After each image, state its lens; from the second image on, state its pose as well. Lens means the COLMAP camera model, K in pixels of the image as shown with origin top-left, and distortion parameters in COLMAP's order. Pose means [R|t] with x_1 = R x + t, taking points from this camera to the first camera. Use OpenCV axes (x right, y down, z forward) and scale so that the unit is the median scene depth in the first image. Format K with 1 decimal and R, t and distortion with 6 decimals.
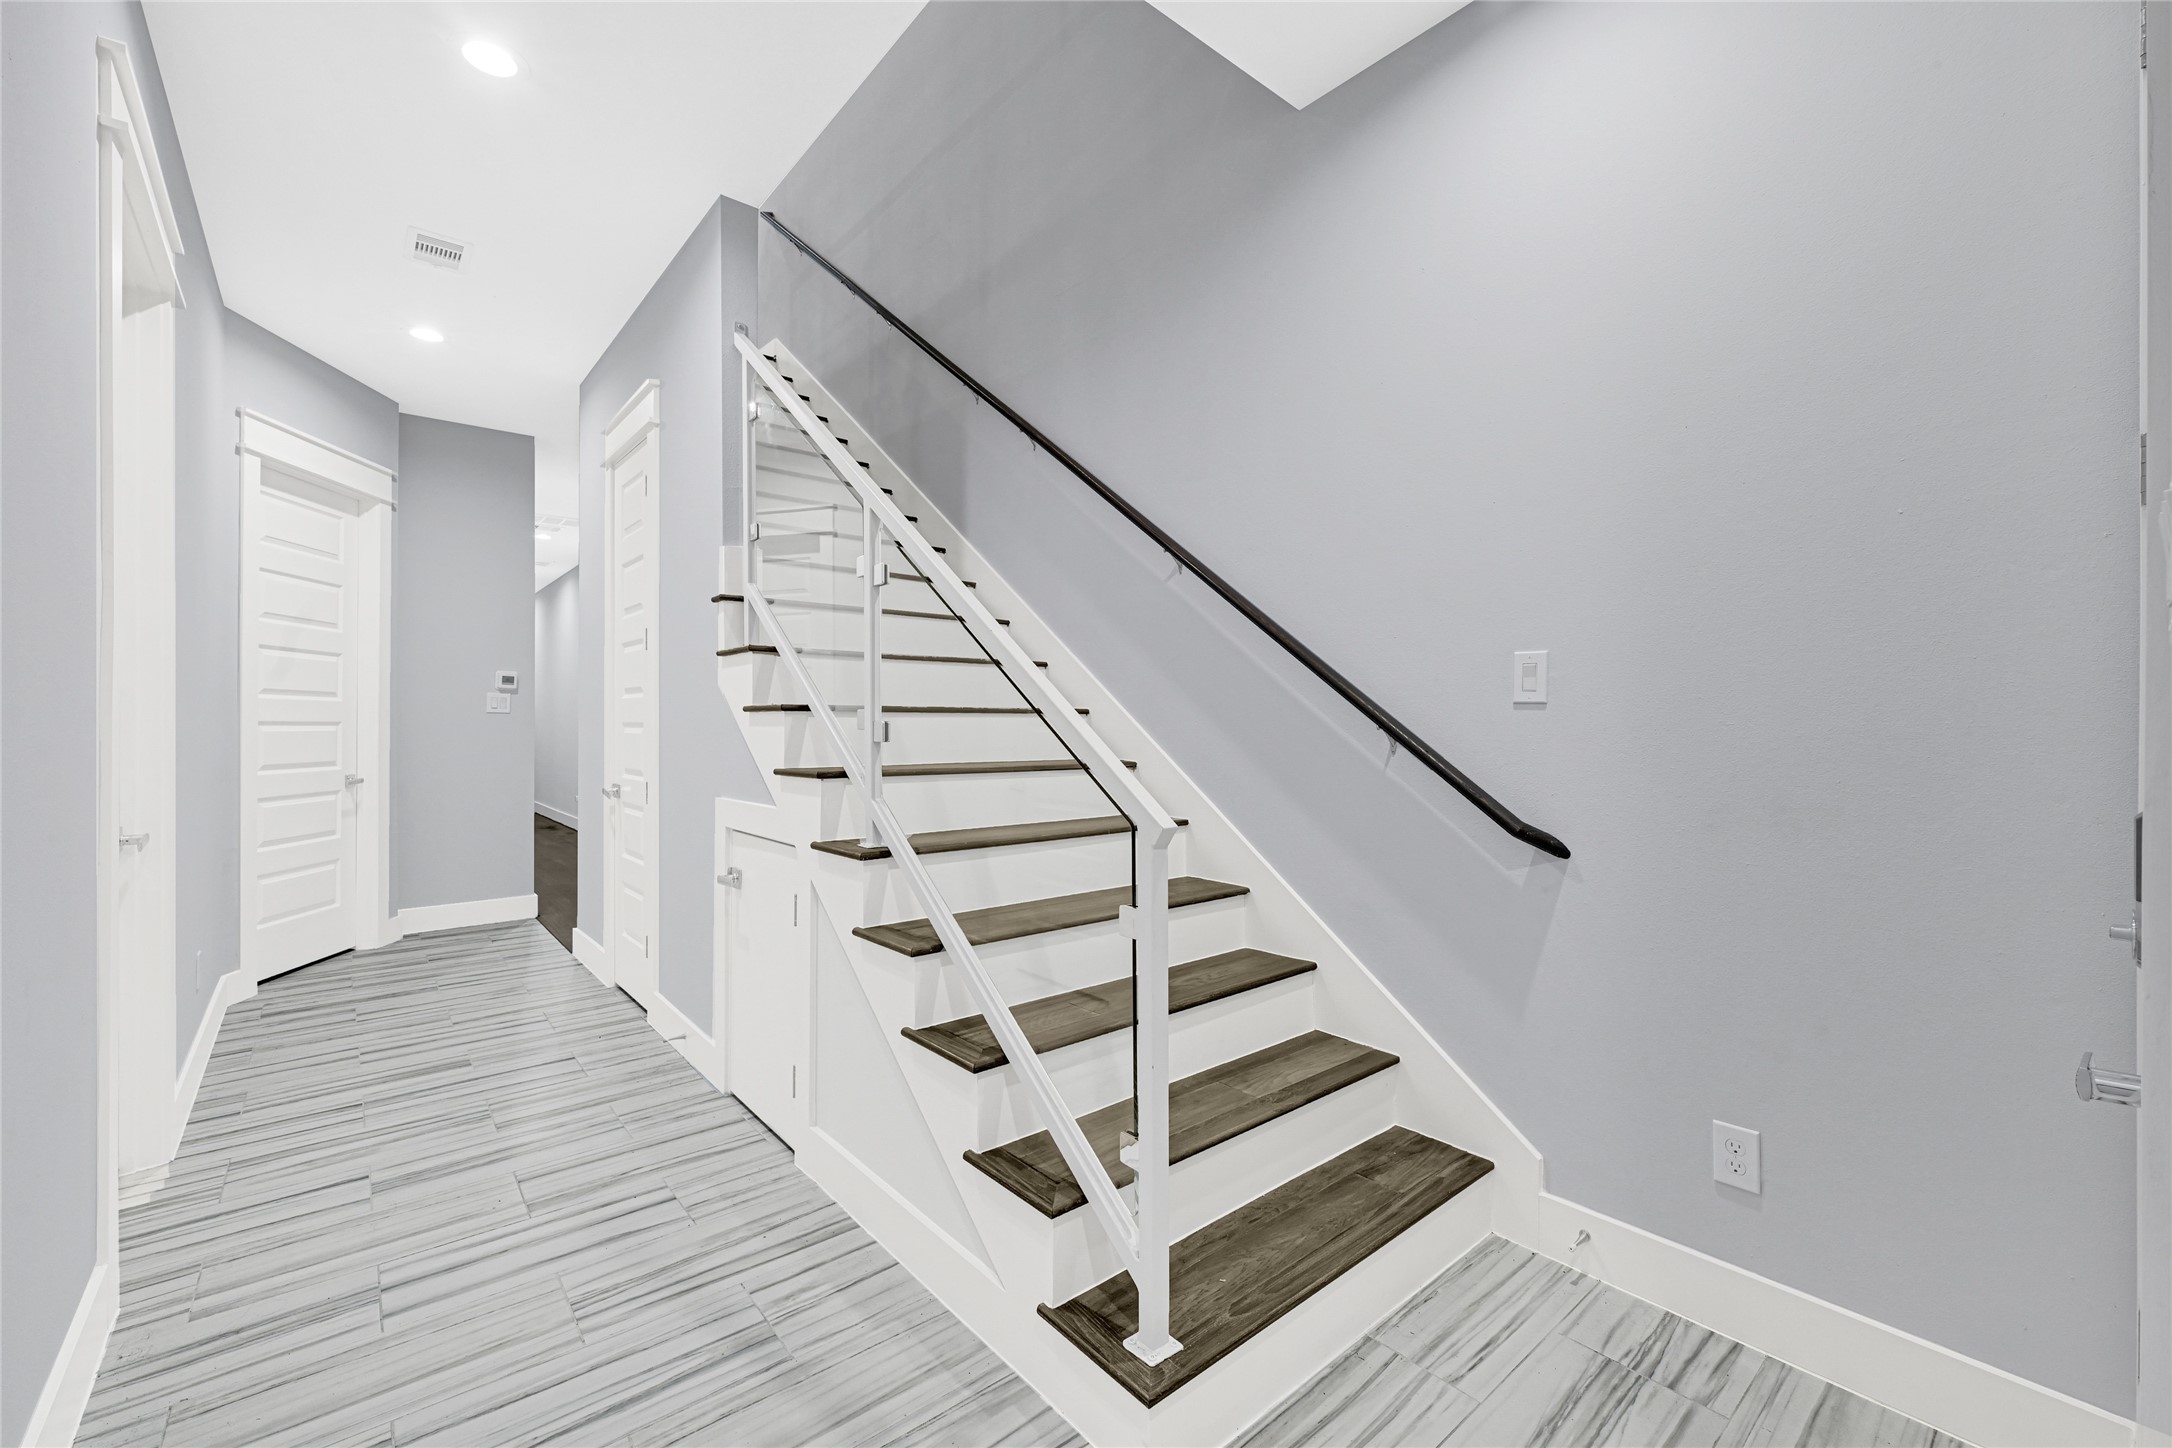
lens RADIAL K [[897.0, 0, 1084.6], [0, 897.0, 724.9], [0, 0, 1]] dist [0.004229, 0.000028]
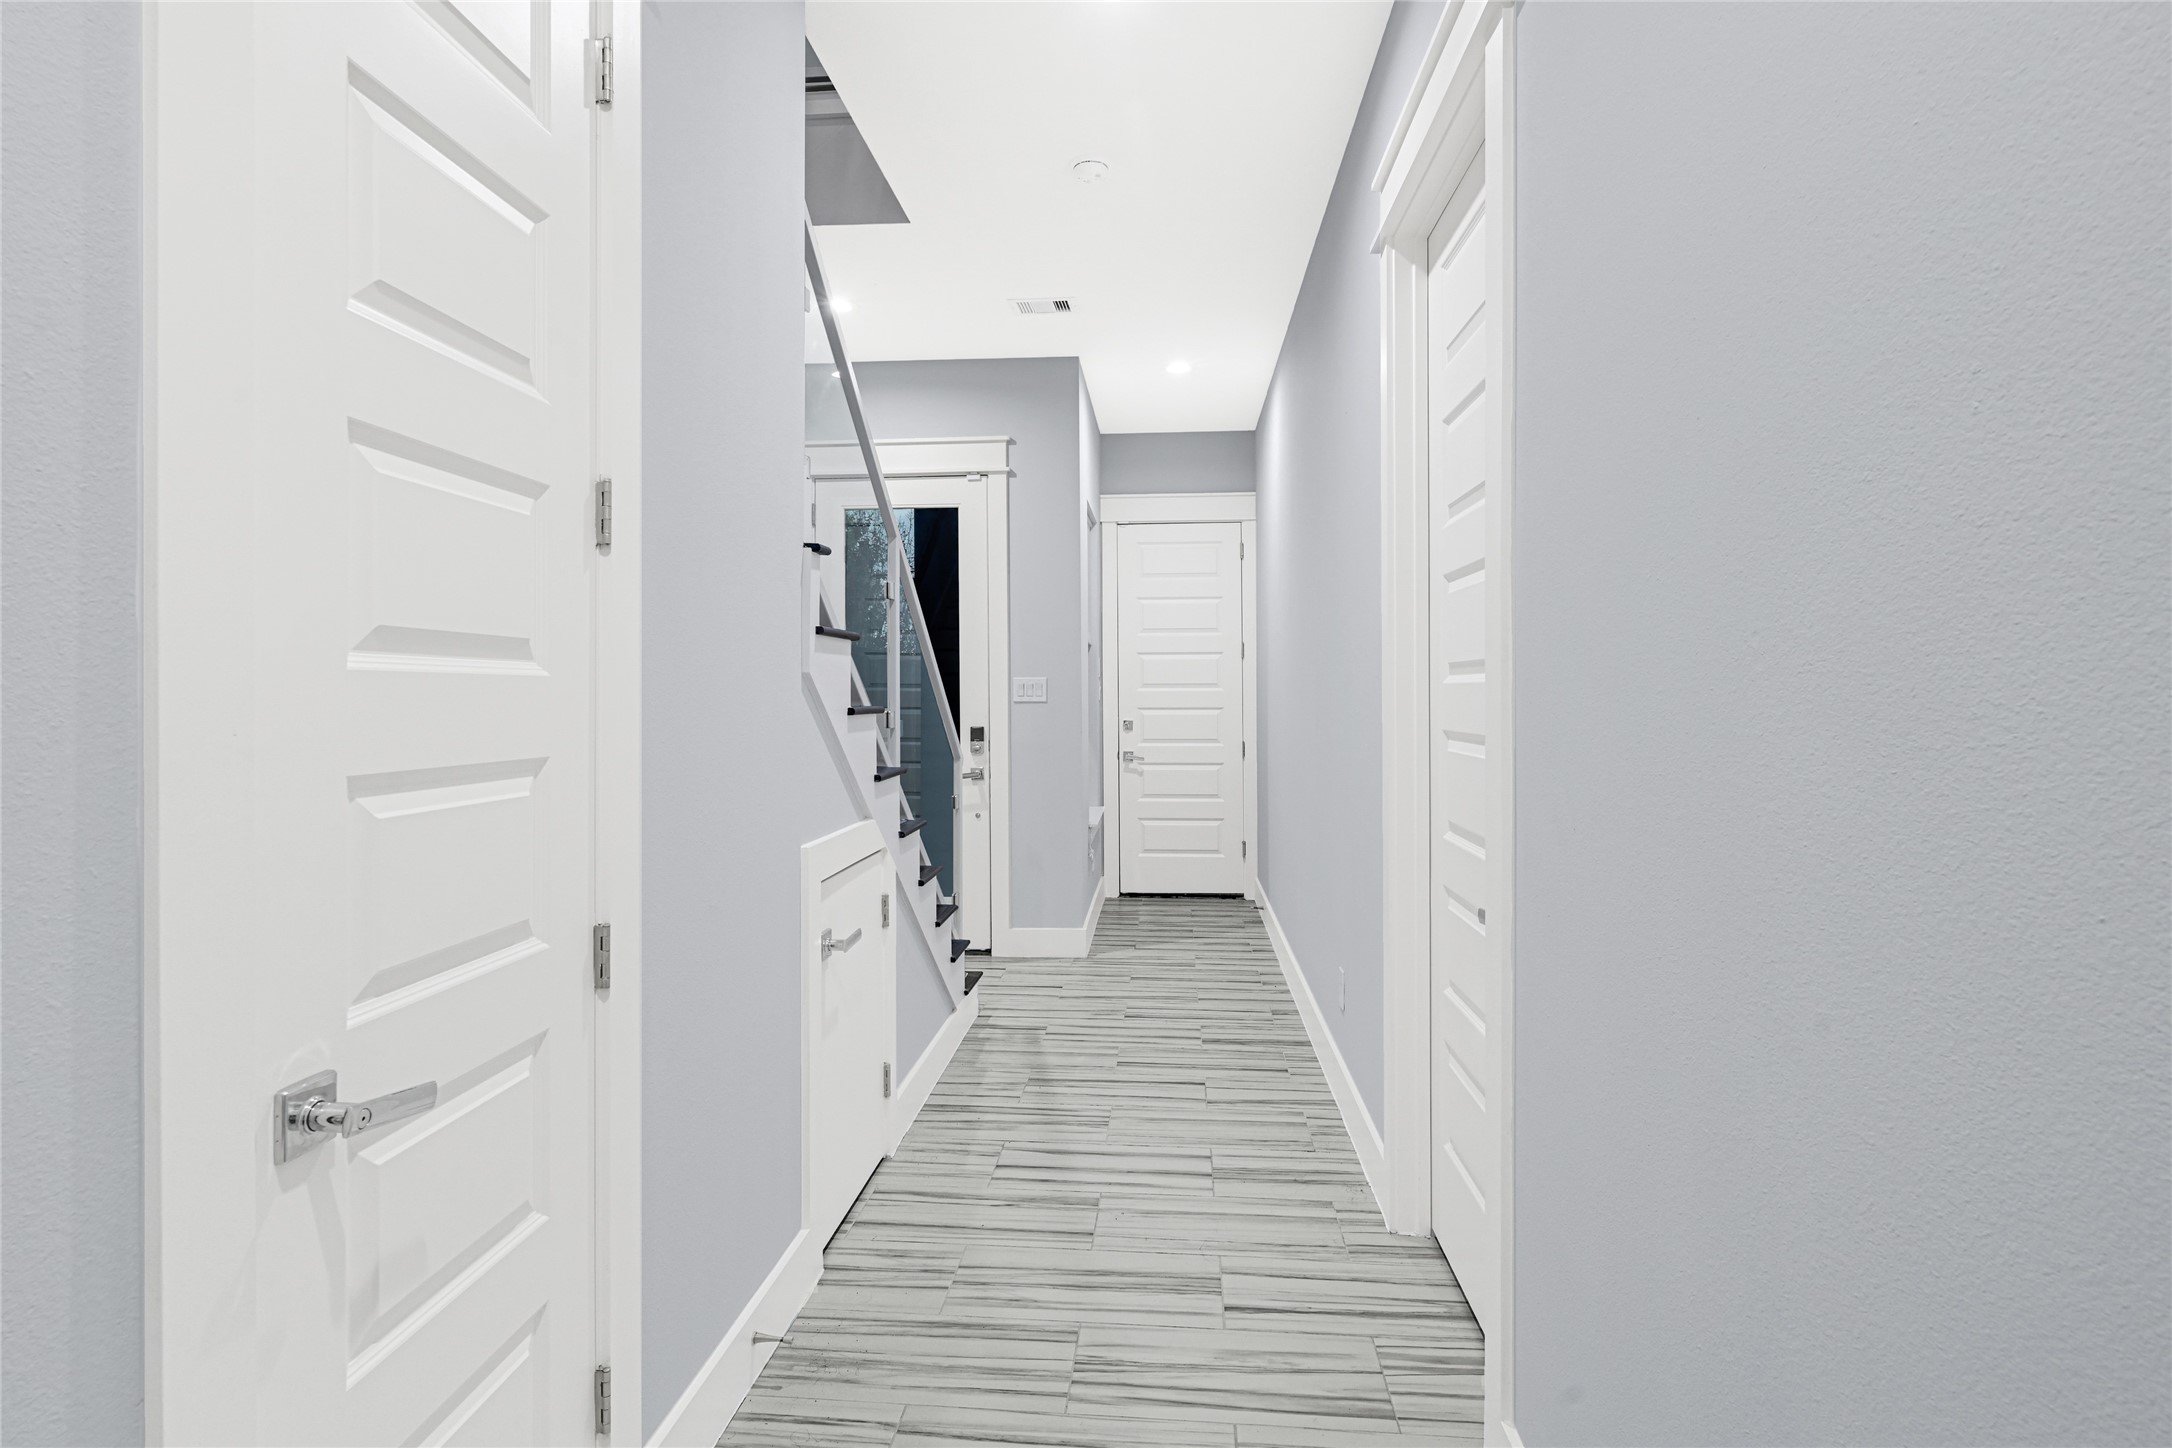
lens RADIAL K [[897.0, 0, 1095.1], [0, 897.0, 709.8], [0, 0, 1]] dist [0.004229, 0.000028]
pose [[-0.703092, -0.008878, 0.711044, -1.397302], [-0.000847, 0.999932, 0.011648, -0.038715], [-0.711099, 0.007587, -0.703051, 1.793114]]
